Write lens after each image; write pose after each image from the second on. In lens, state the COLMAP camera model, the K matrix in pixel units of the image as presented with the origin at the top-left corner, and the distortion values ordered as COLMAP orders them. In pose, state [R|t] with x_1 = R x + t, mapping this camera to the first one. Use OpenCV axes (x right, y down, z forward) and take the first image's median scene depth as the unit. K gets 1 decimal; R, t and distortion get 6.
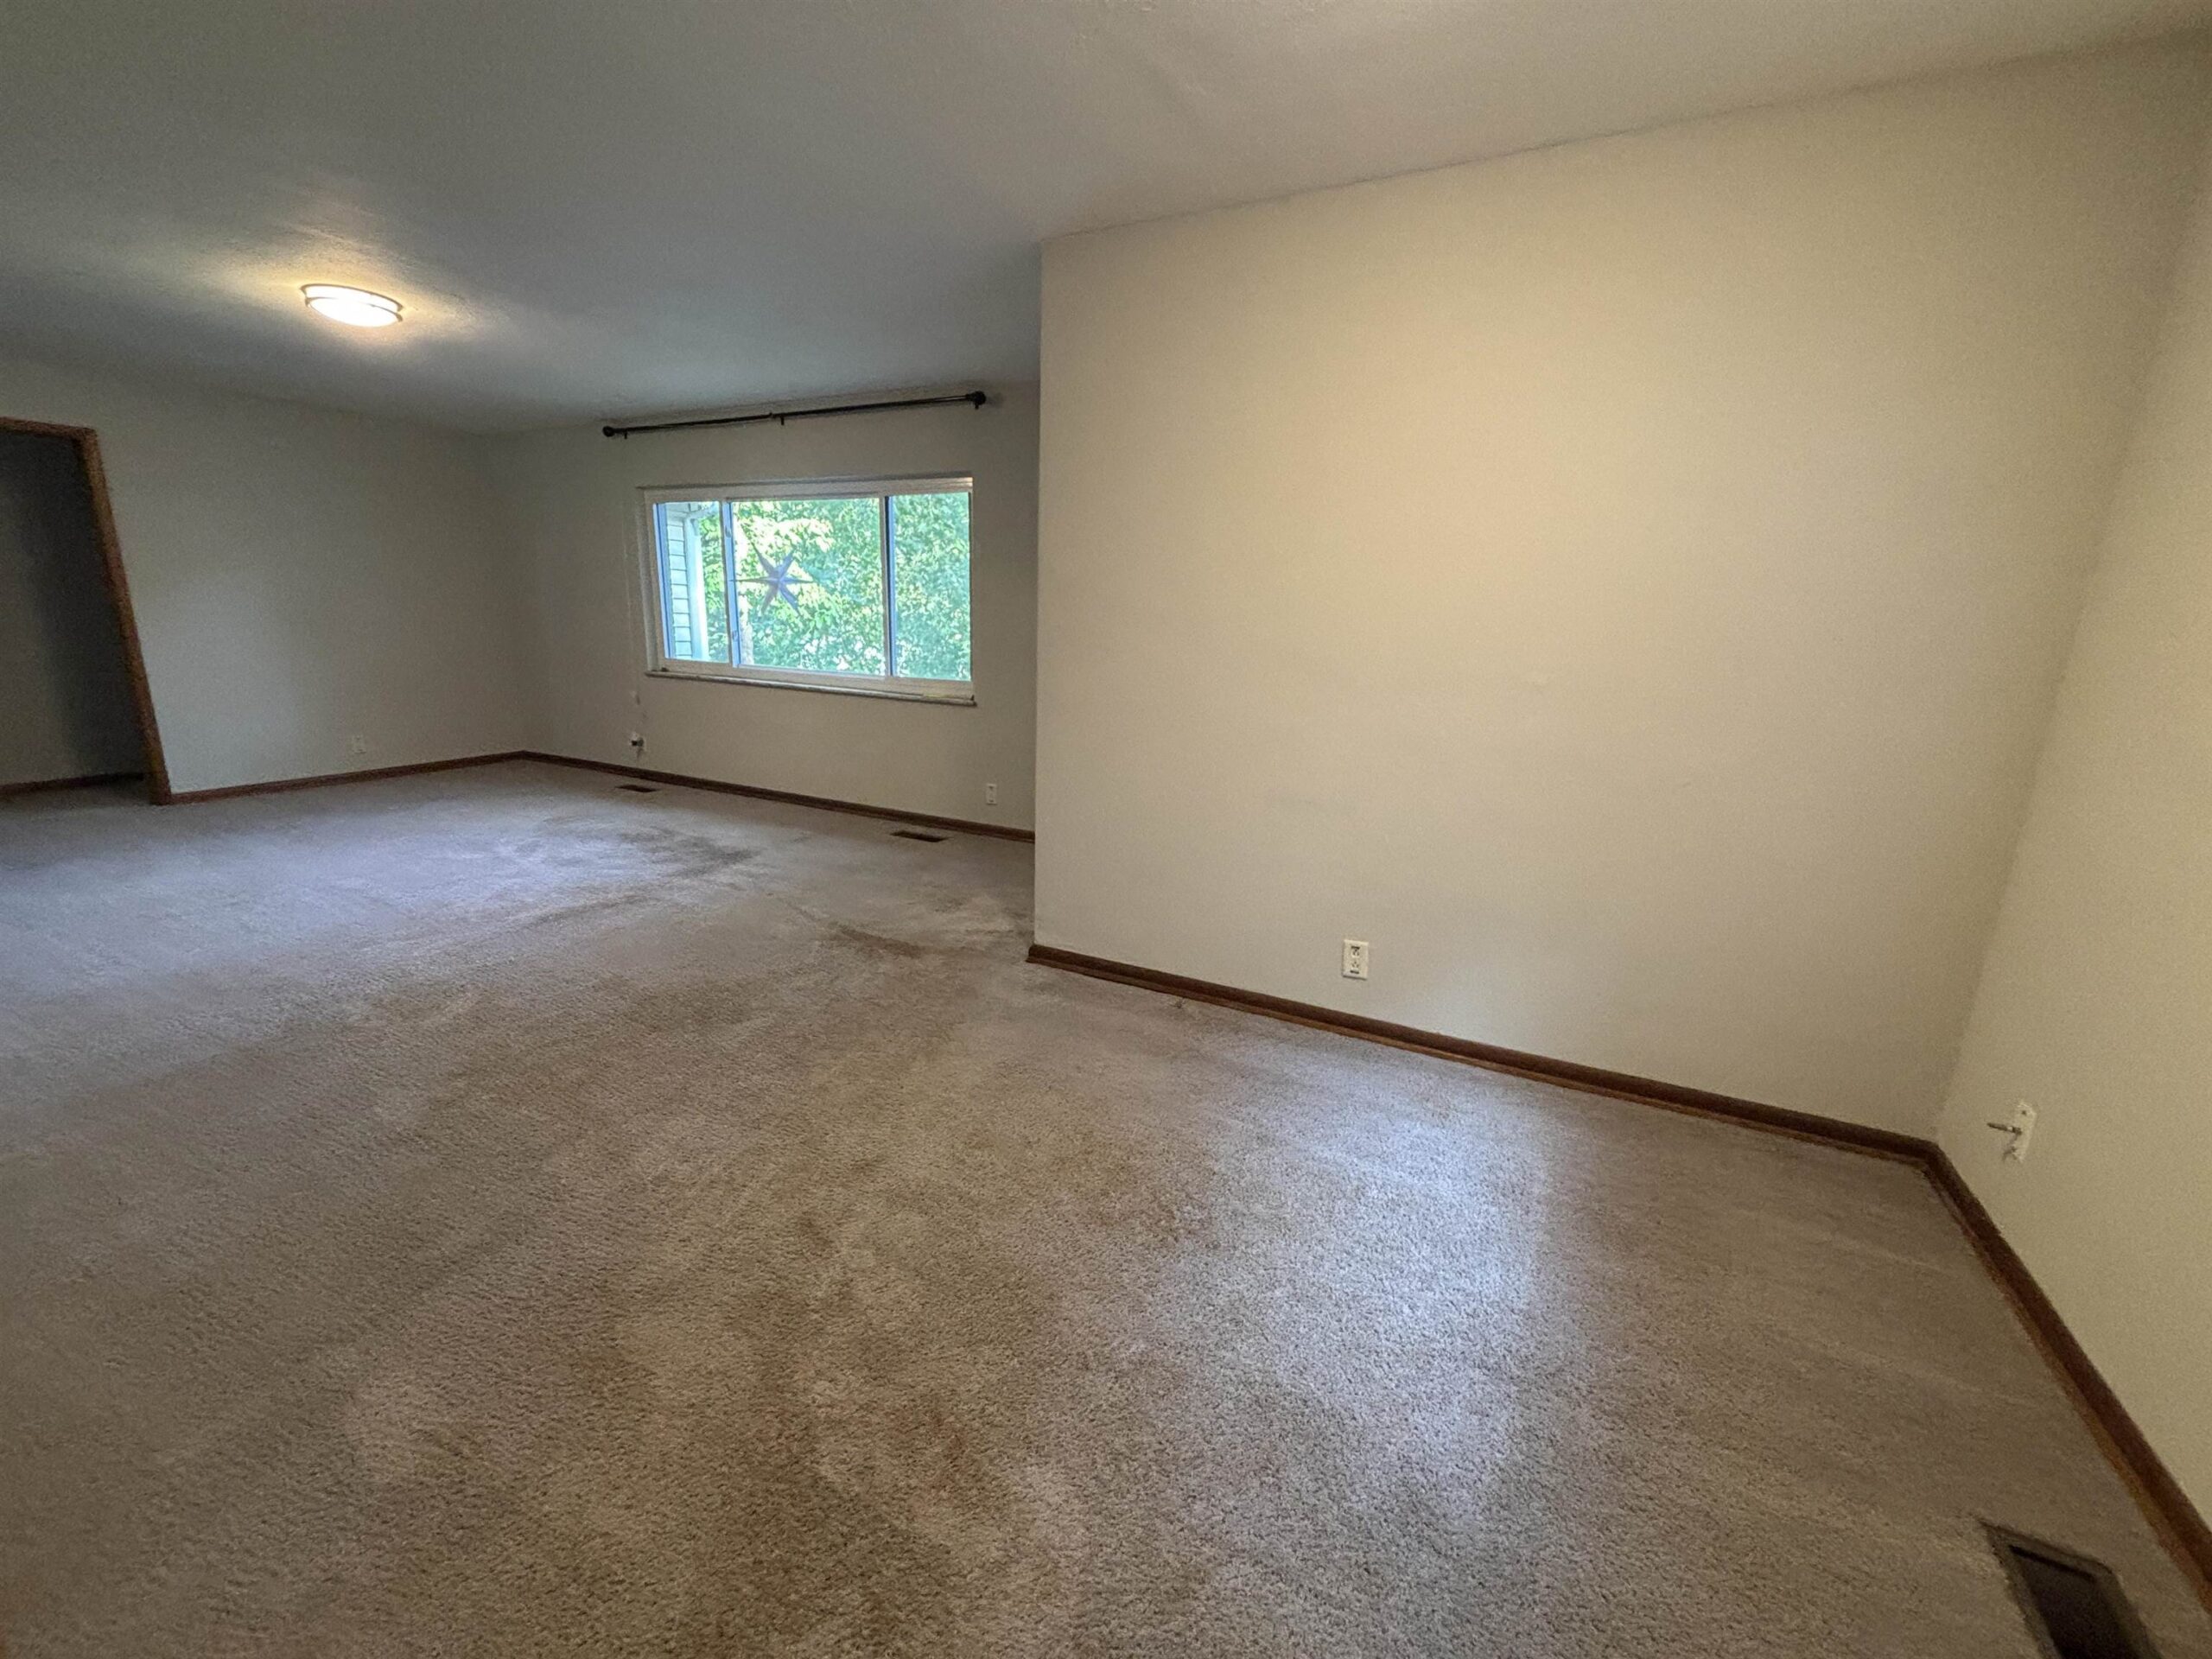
lens RADIAL K [[890.2, 0, 1103.9], [0, 890.2, 817.3], [0, 0, 1]] dist [-0.002090, -0.000341]
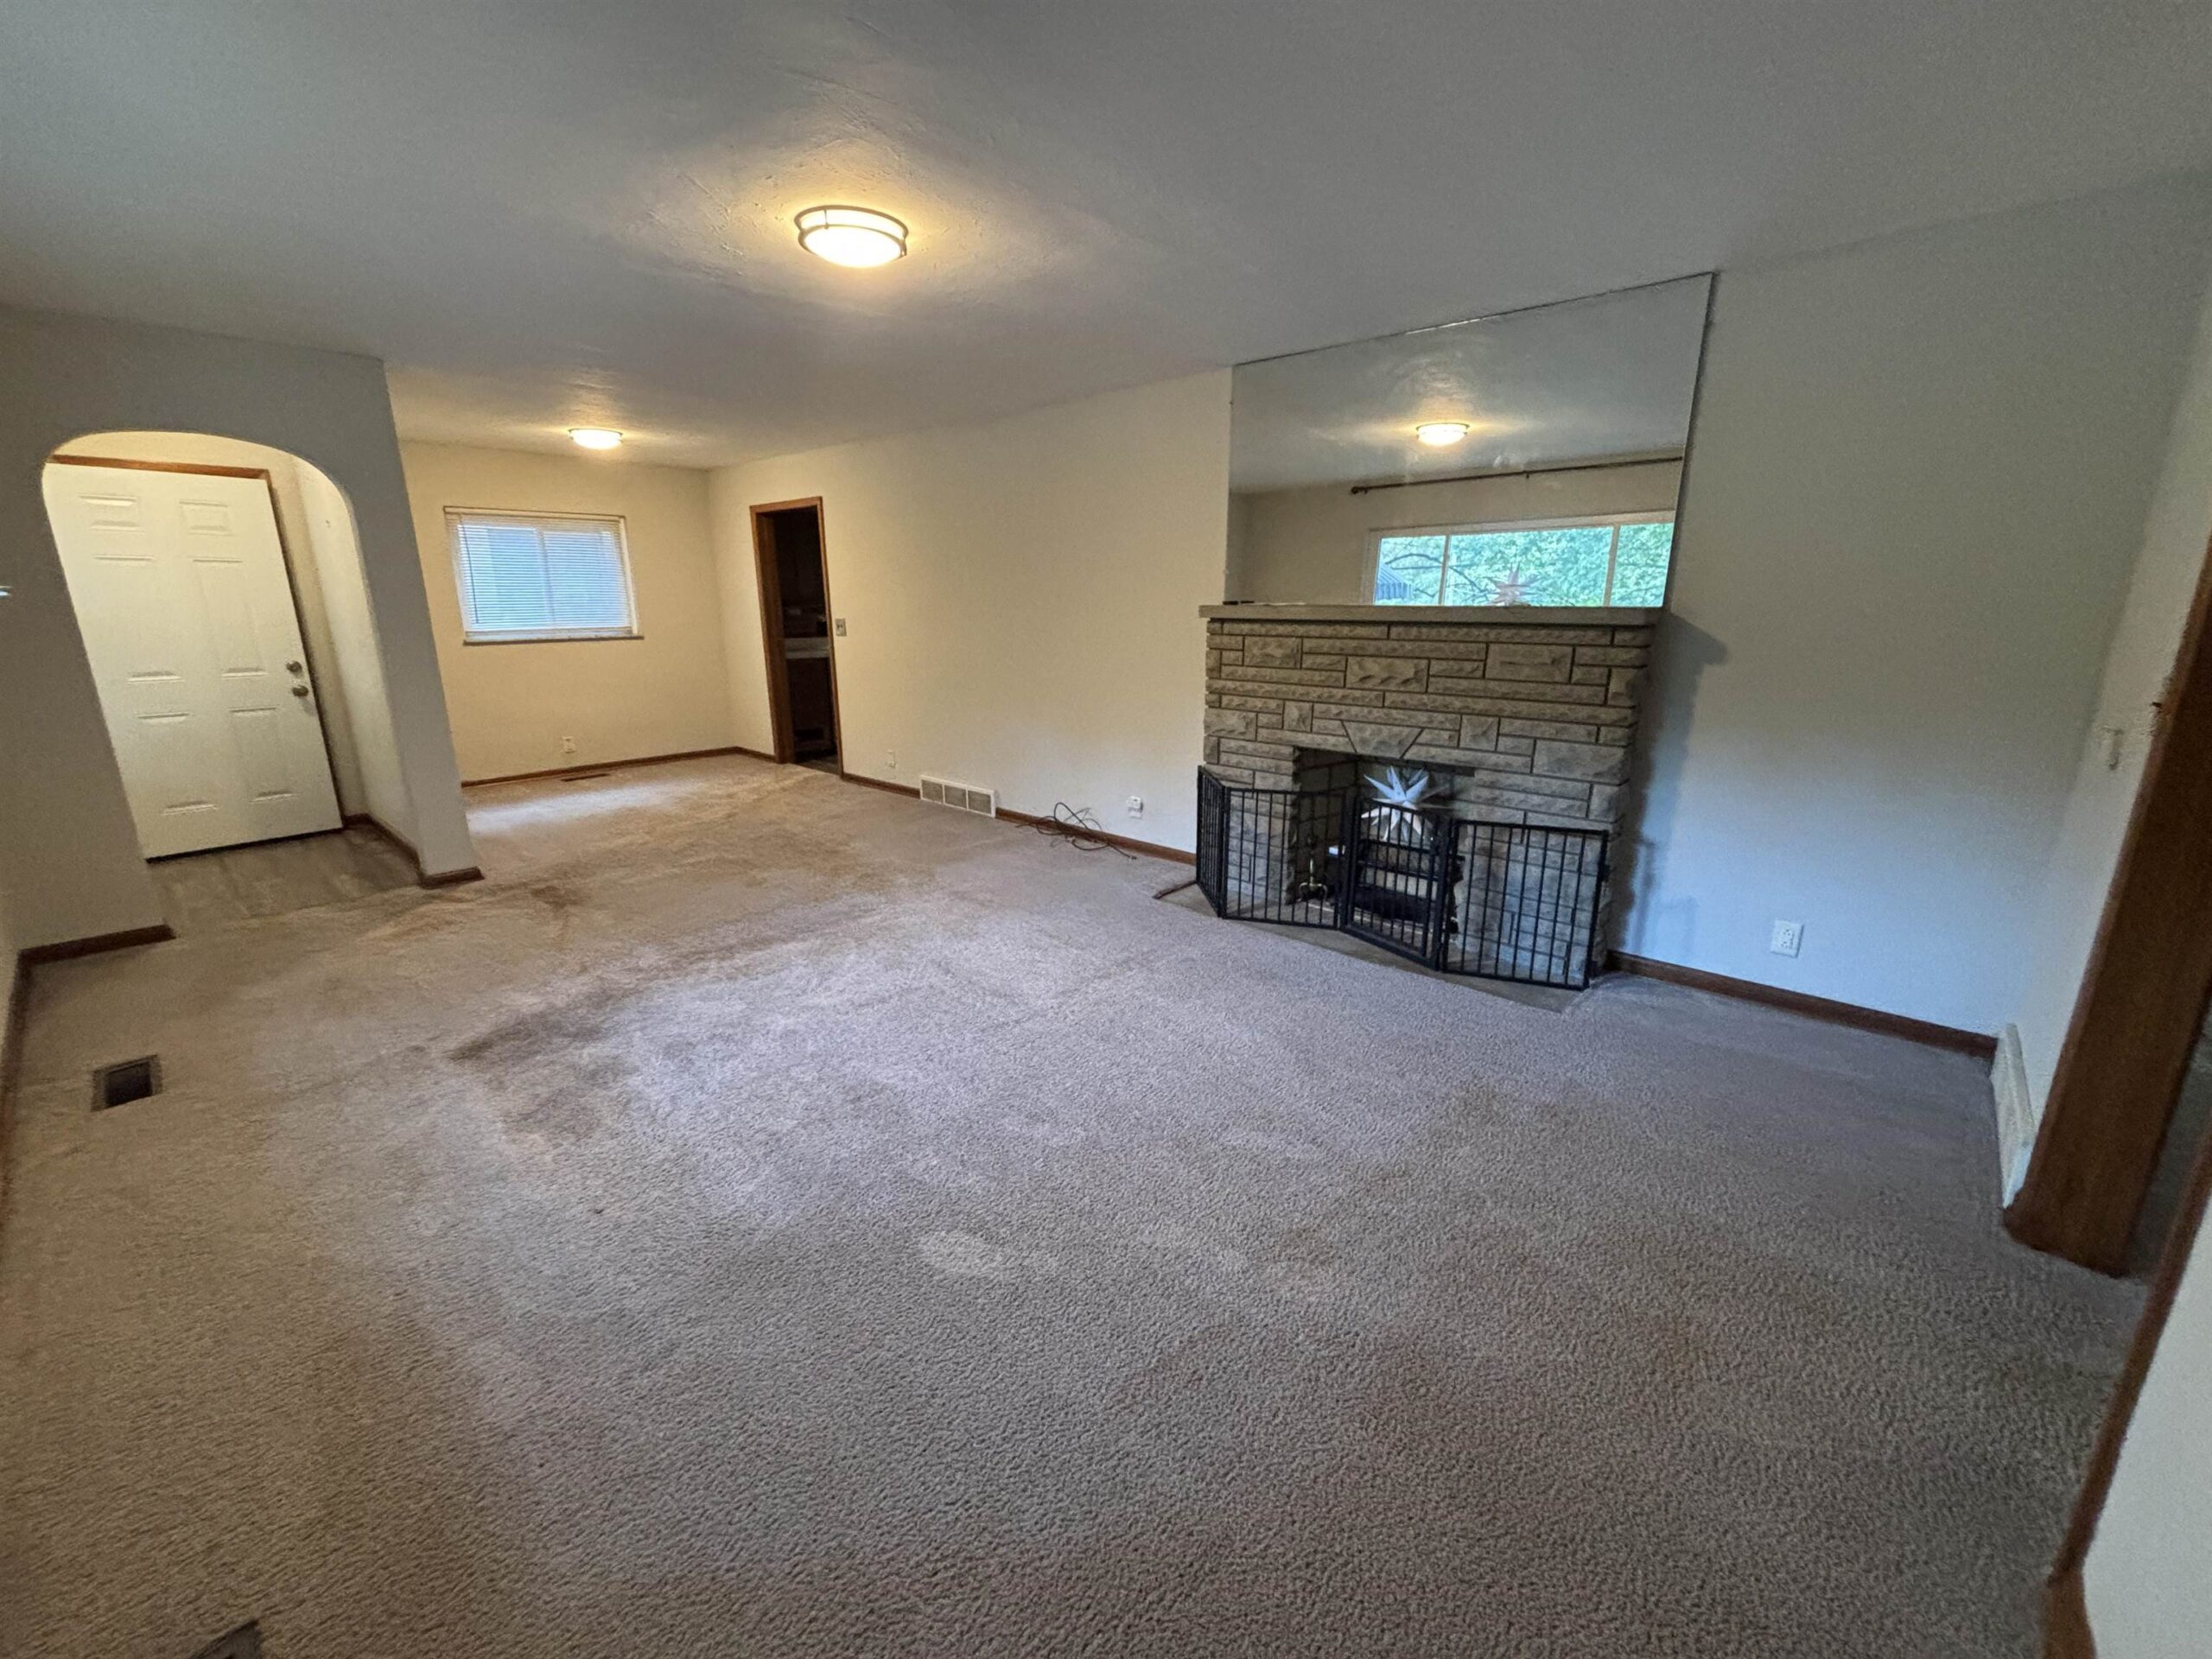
lens RADIAL K [[900.0, 0, 1105.0], [0, 900.0, 833.2], [0, 0, 1]] dist [-0.001648, -0.000418]
pose [[-0.962738, -0.096197, 0.252748, -0.995843], [0.034490, 0.883289, 0.467559, -0.376735], [-0.268228, 0.458854, -0.847058, 1.396033]]
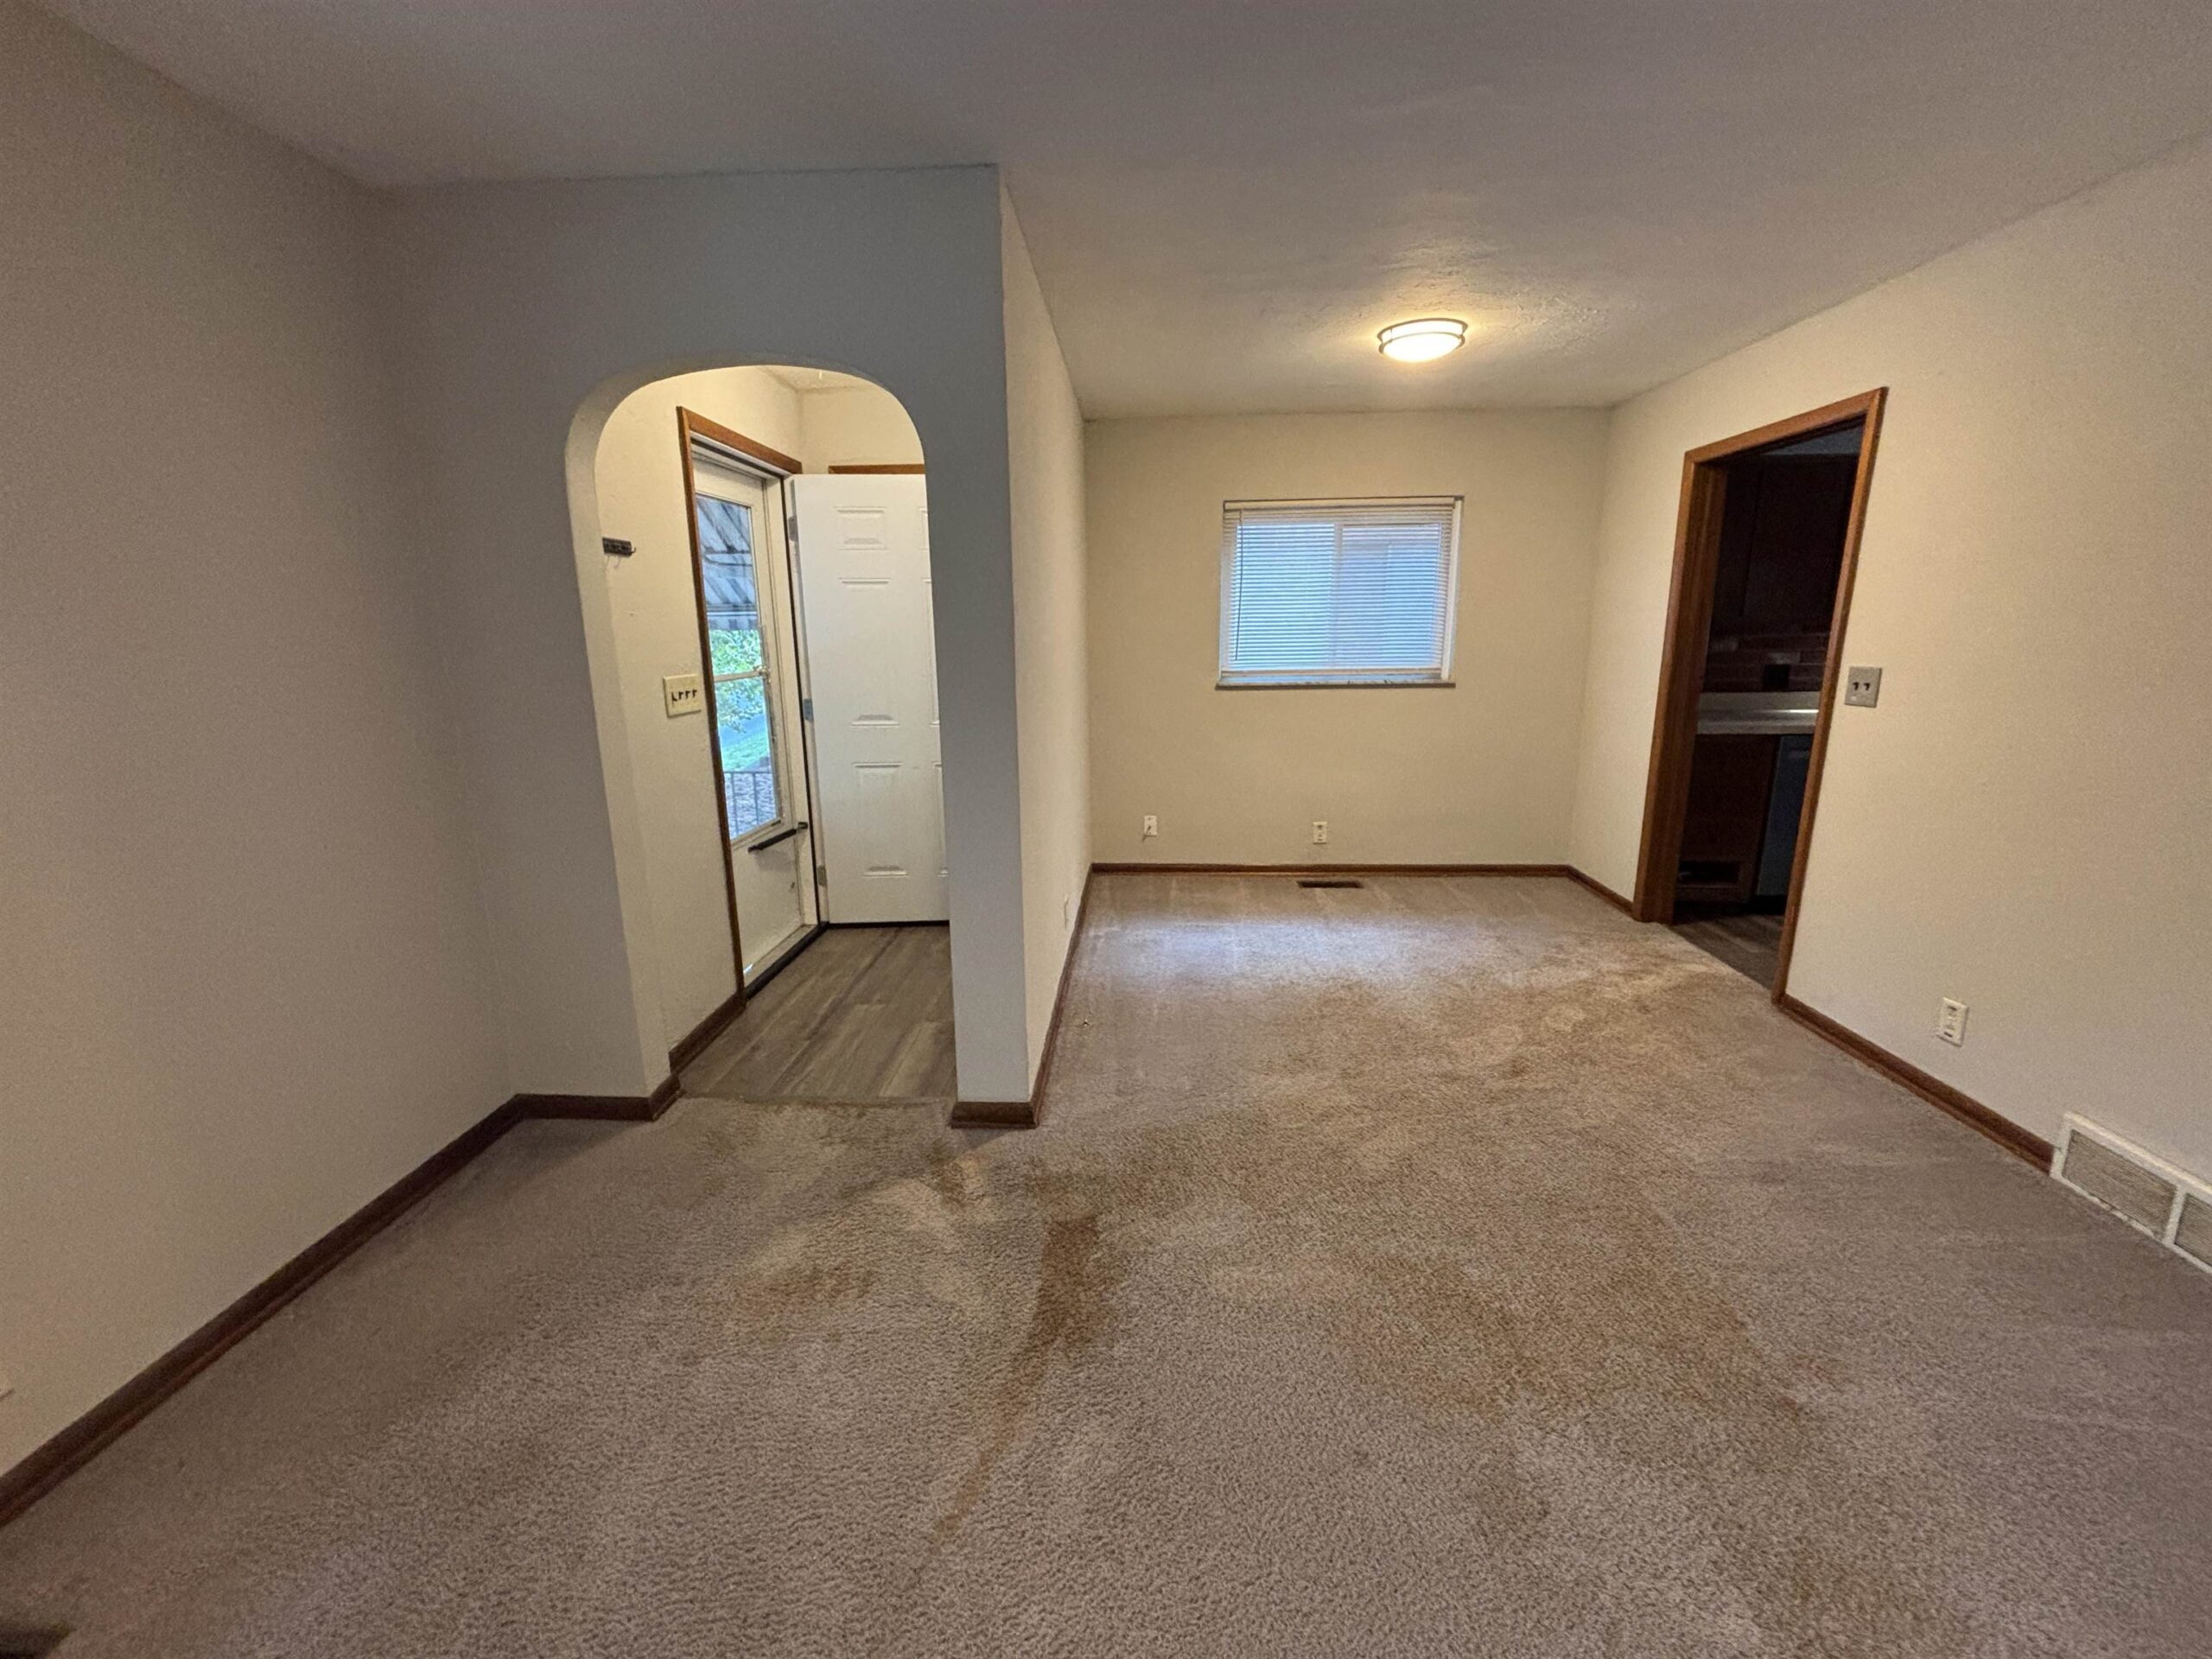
lens RADIAL K [[900.0, 0, 1105.0], [0, 900.0, 833.2], [0, 0, 1]] dist [-0.001648, -0.000418]
pose [[-0.406659, -0.228005, 0.884671, -0.543555], [0.206446, 0.920373, 0.332104, -0.229296], [-0.889949, 0.317690, -0.327207, 0.834102]]
